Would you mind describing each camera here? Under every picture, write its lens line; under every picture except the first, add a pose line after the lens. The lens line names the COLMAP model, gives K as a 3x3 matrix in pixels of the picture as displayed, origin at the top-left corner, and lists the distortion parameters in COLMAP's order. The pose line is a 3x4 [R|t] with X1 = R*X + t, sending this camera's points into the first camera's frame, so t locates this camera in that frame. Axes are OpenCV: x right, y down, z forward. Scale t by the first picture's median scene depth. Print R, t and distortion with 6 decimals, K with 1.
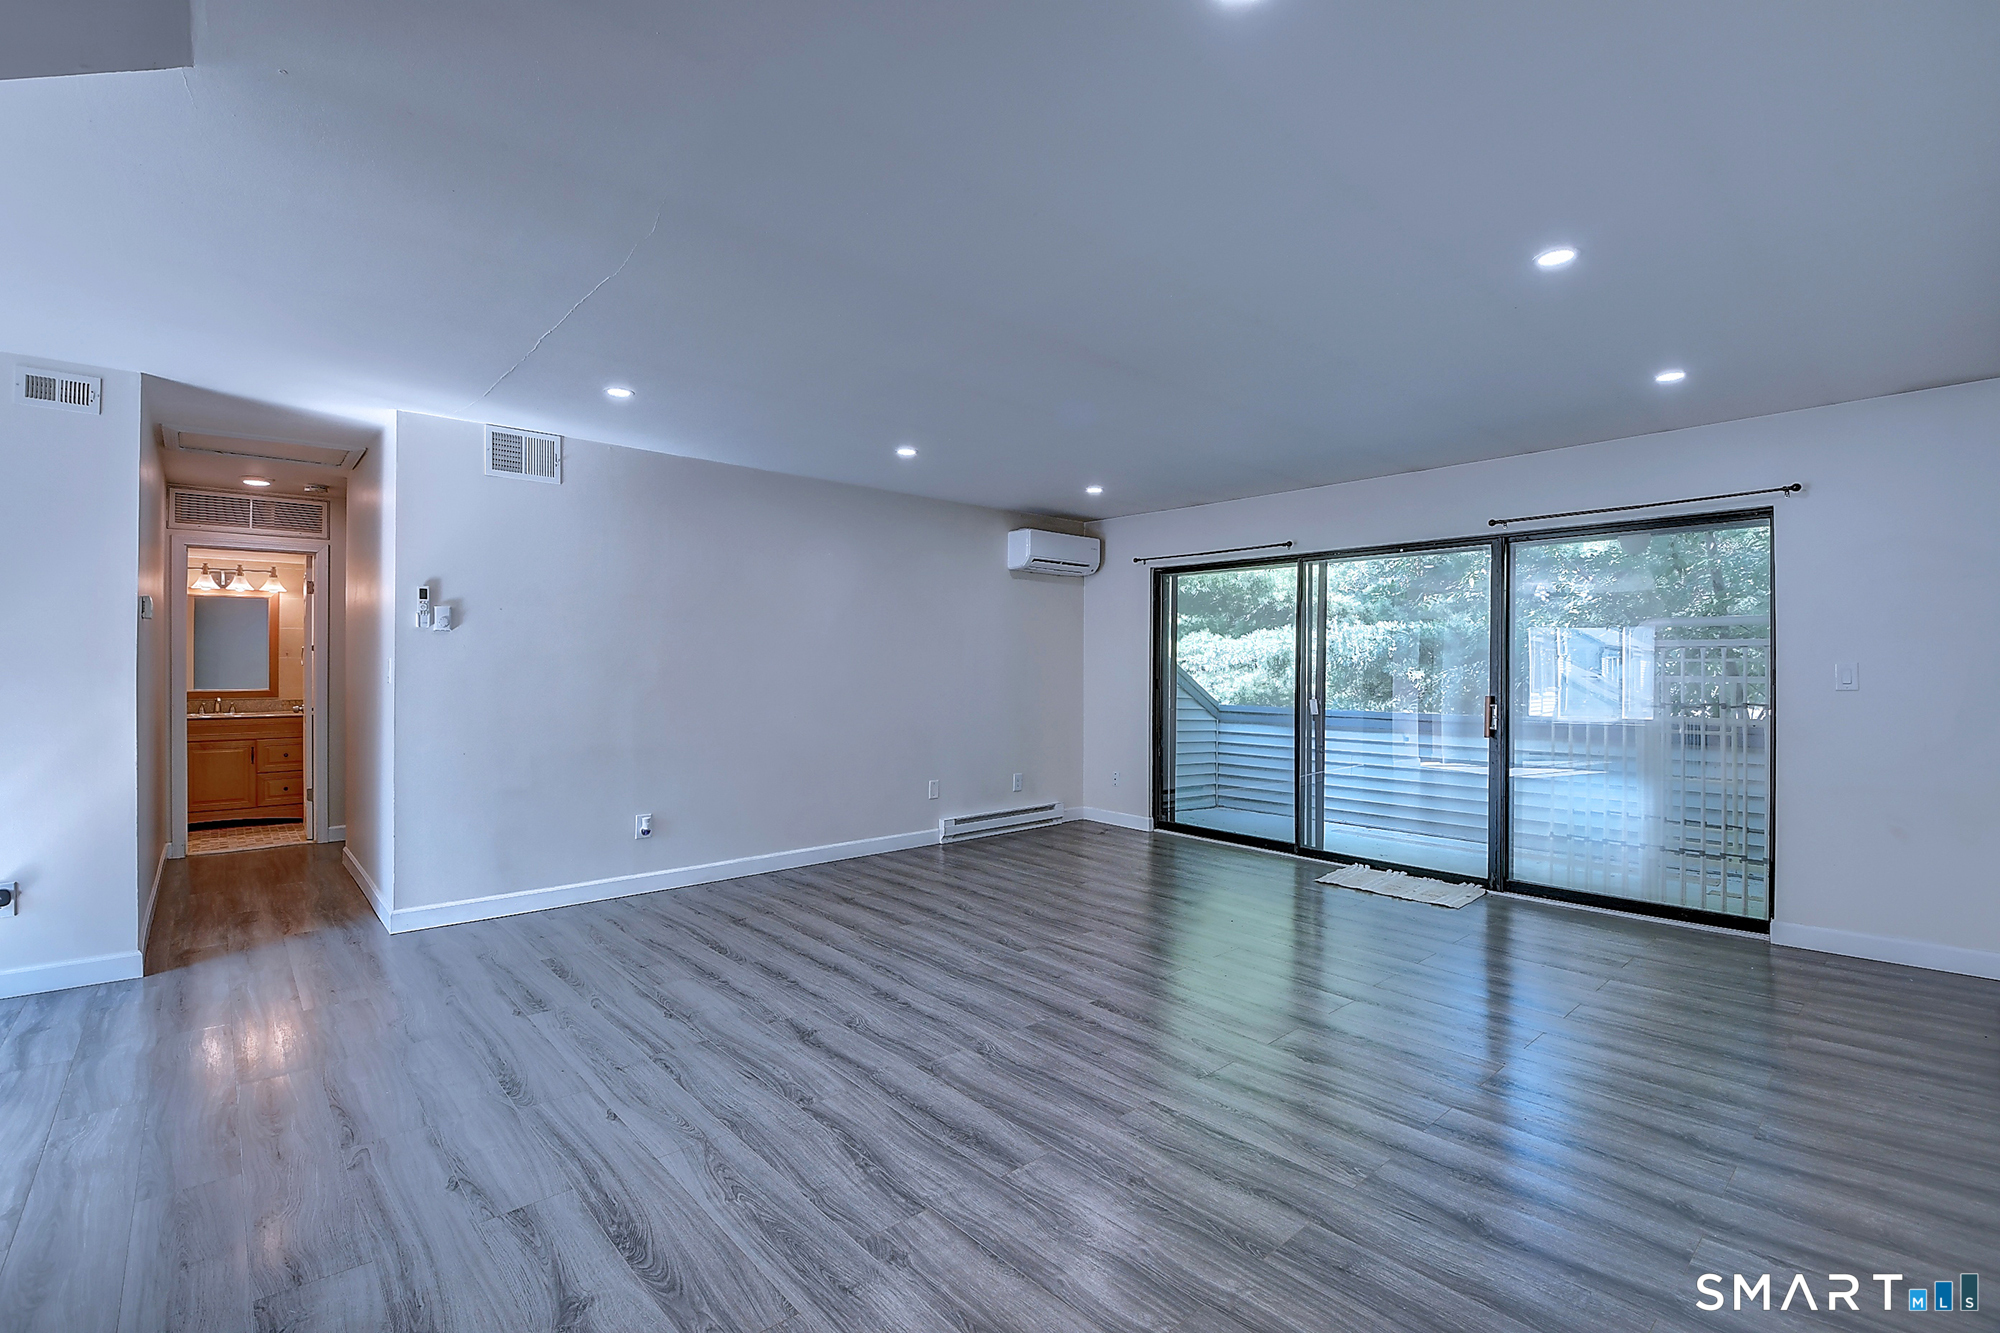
lens RADIAL K [[886.4, 0, 986.4], [0, 886.4, 666.7], [0, 0, 1]] dist [0.016199, -0.024465]
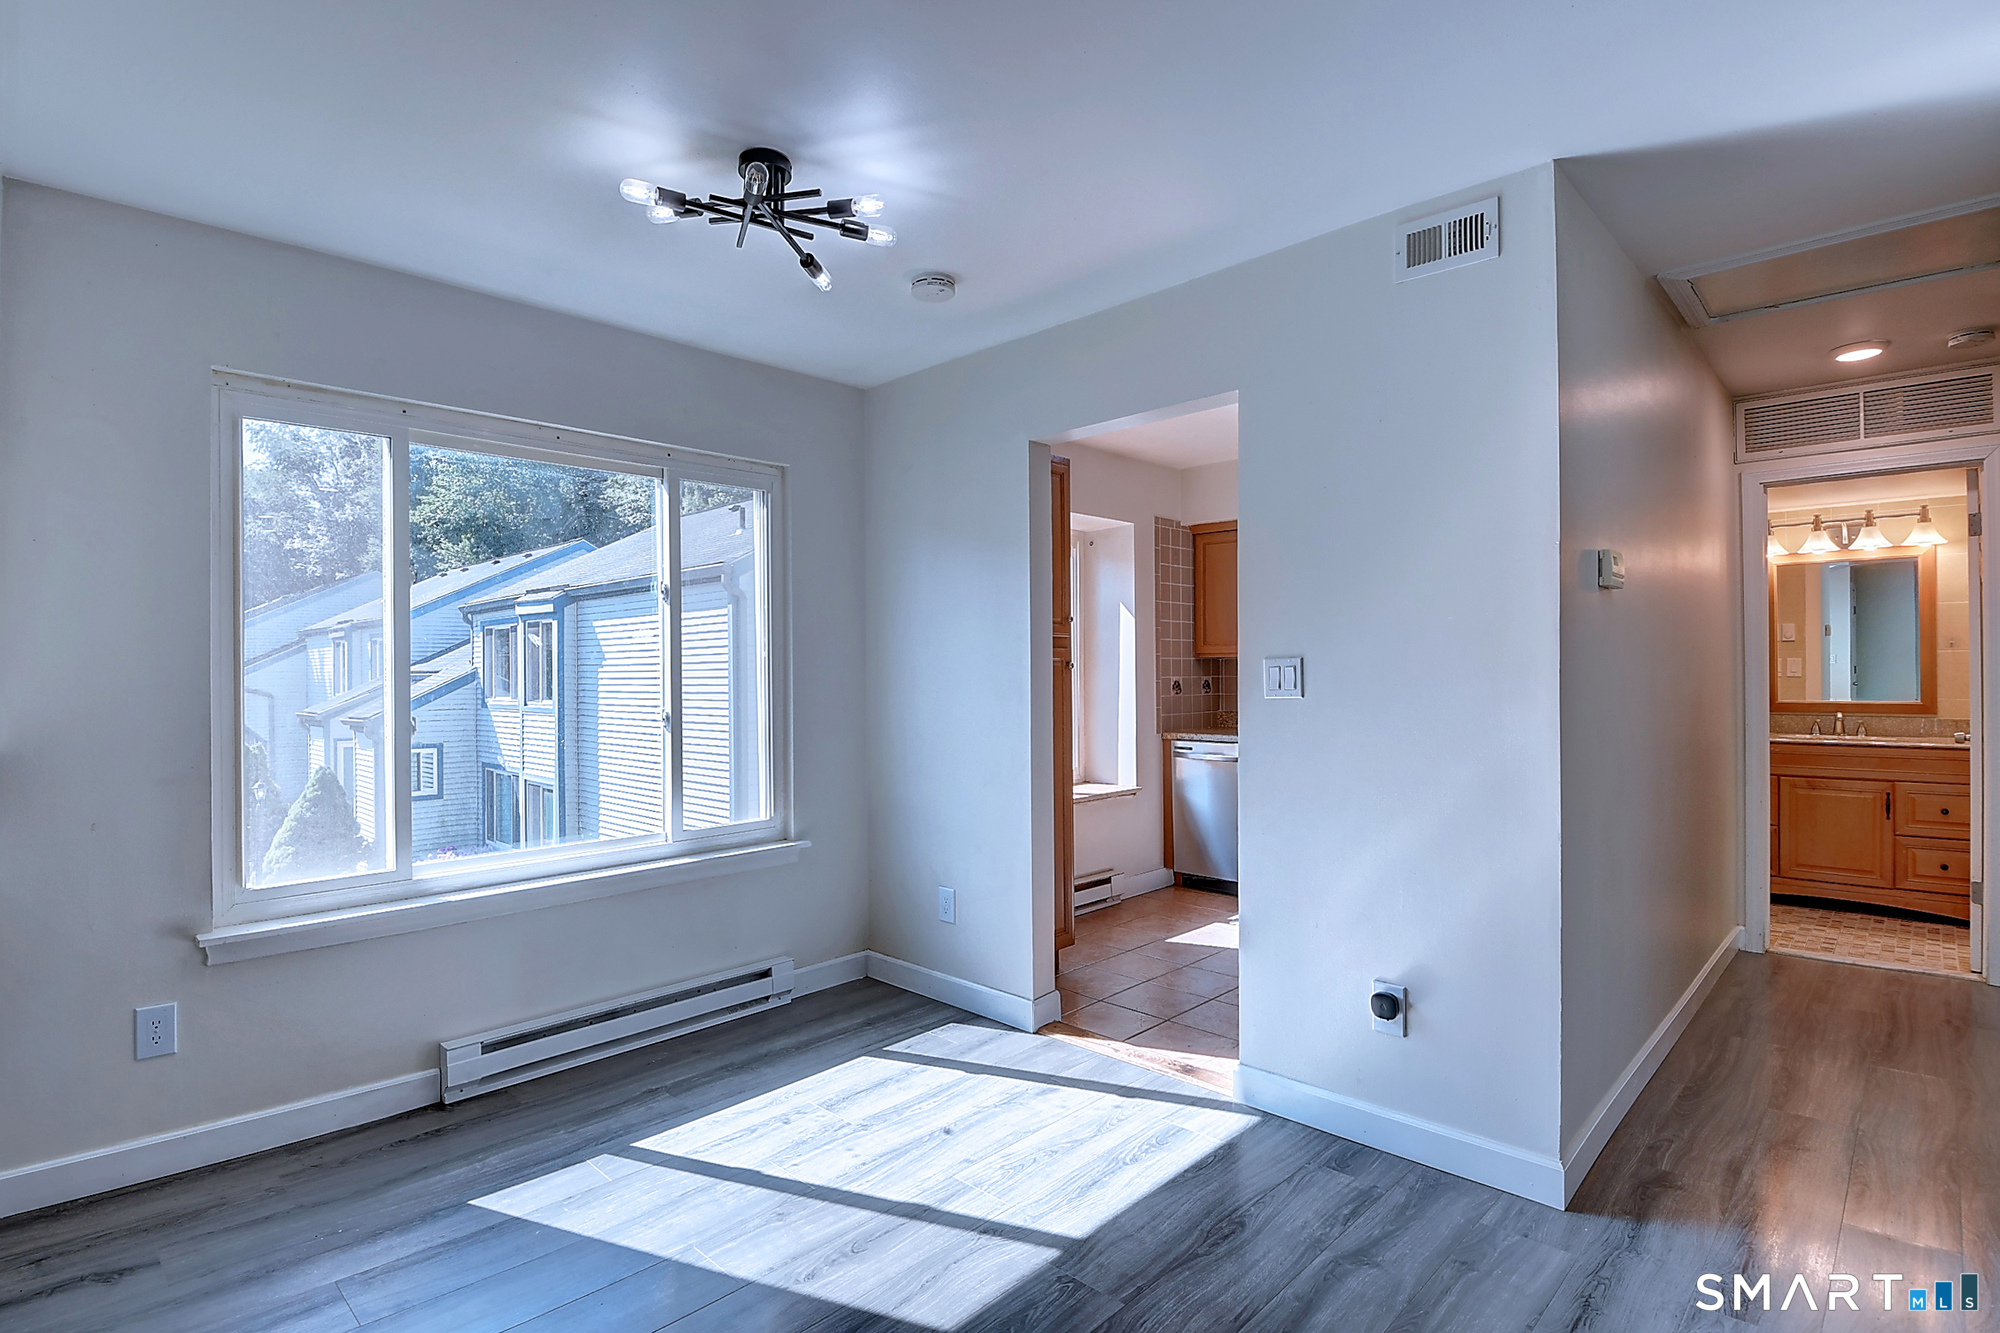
lens RADIAL K [[981.0, 0, 988.4], [0, 981.0, 668.4], [0, 0, 1]] dist [-0.024845, -0.000693]
pose [[0.072337, -0.006250, -0.997361, -0.308081], [0.008677, 0.999946, -0.005637, 0.000465], [0.997343, -0.008247, 0.072387, 0.499345]]
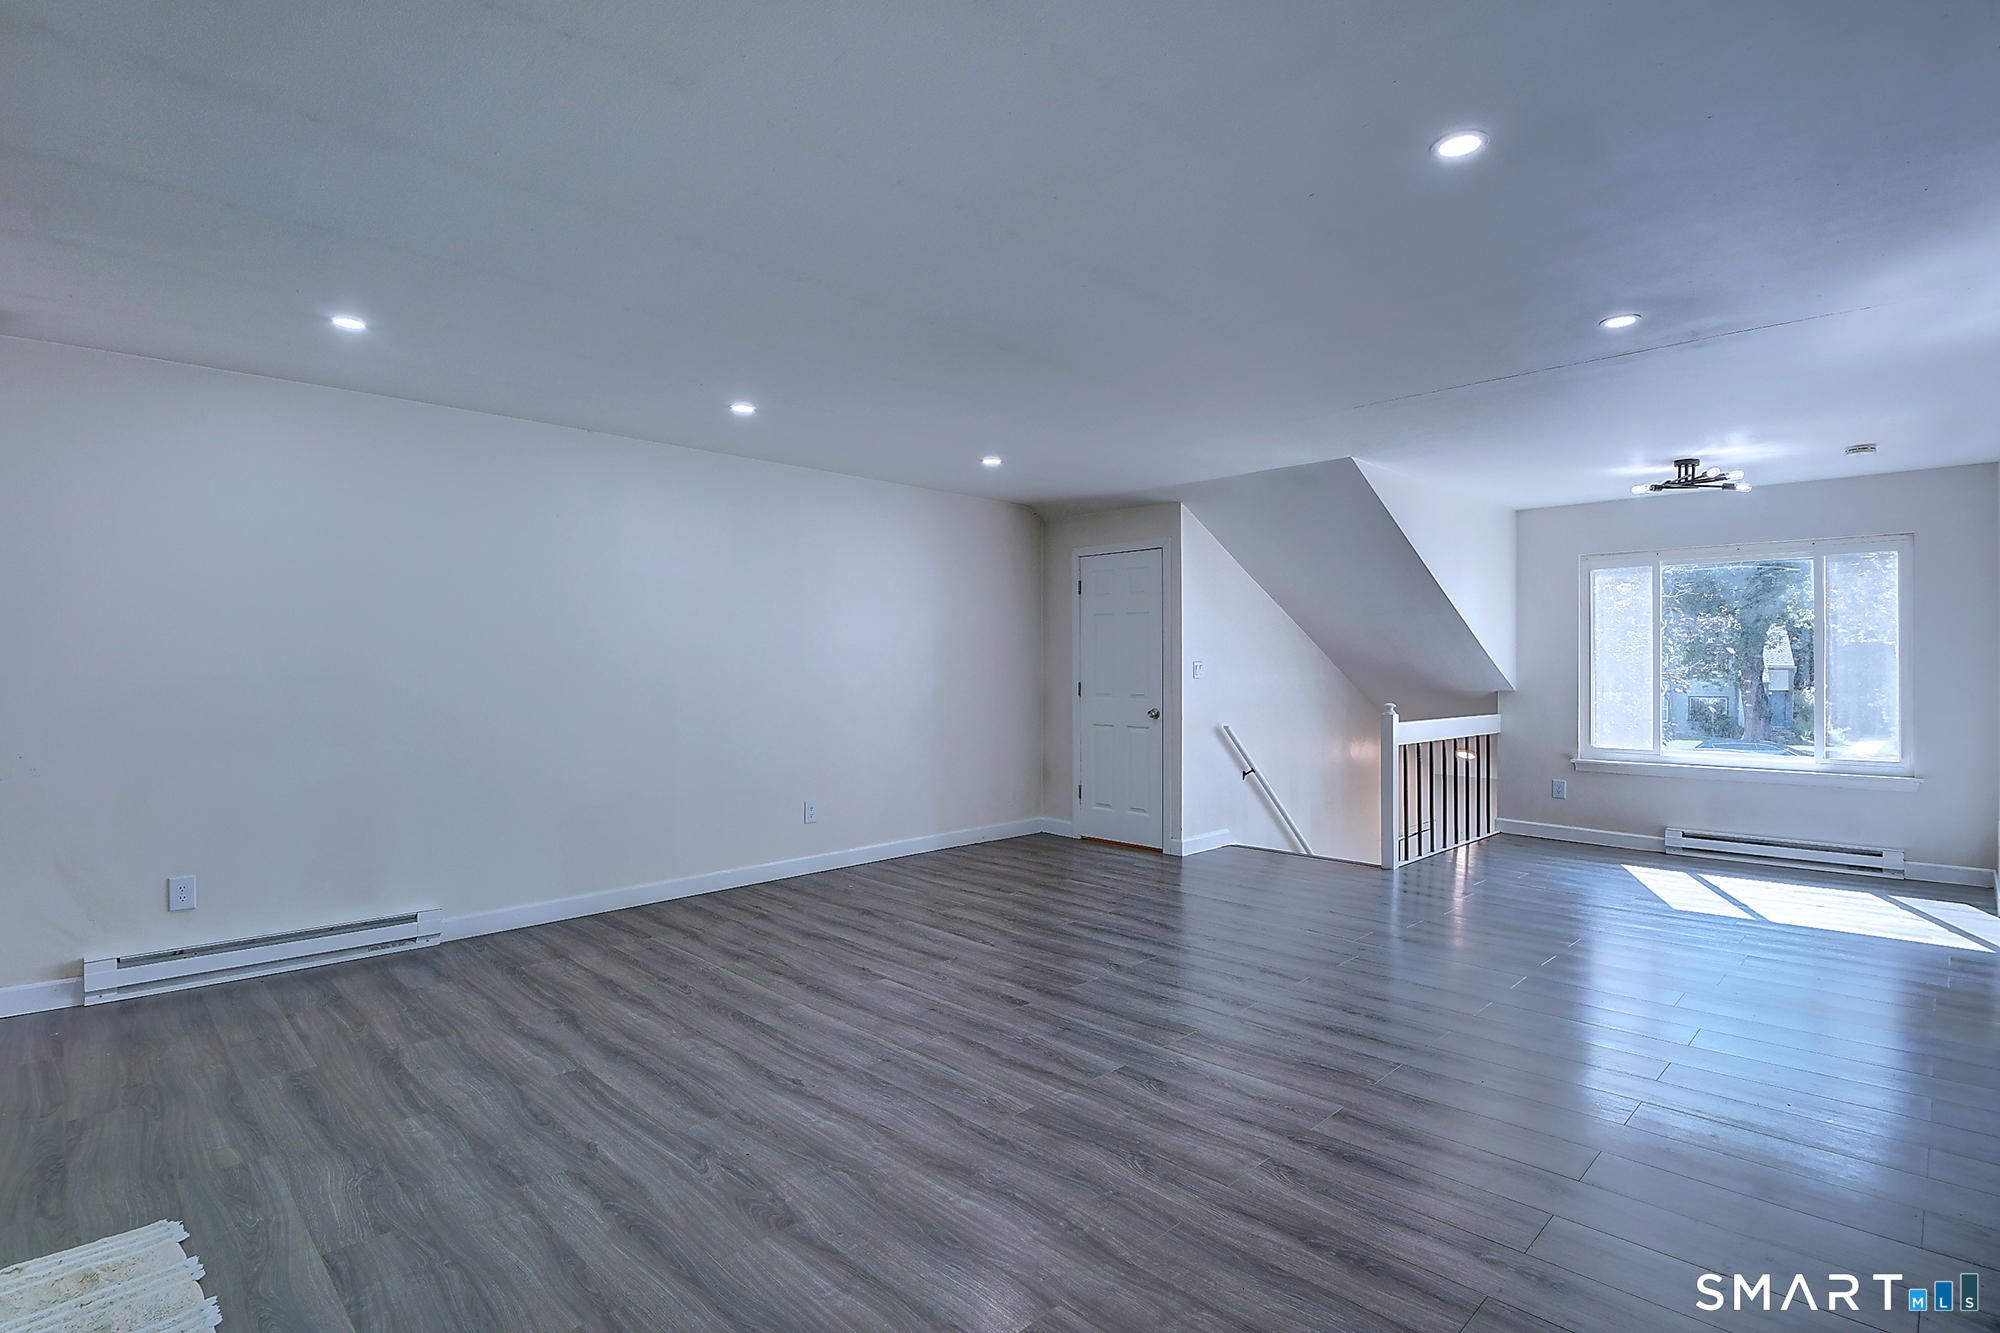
lens RADIAL K [[955.4, 0, 971.1], [0, 955.4, 666.3], [0, 0, 1]] dist [0.015267, -0.026899]
pose [[-0.999452, -0.002970, -0.032976, 0.181762], [-0.002932, 0.999995, -0.001184, 0.001211], [0.032980, -0.001087, -0.999455, 1.721533]]
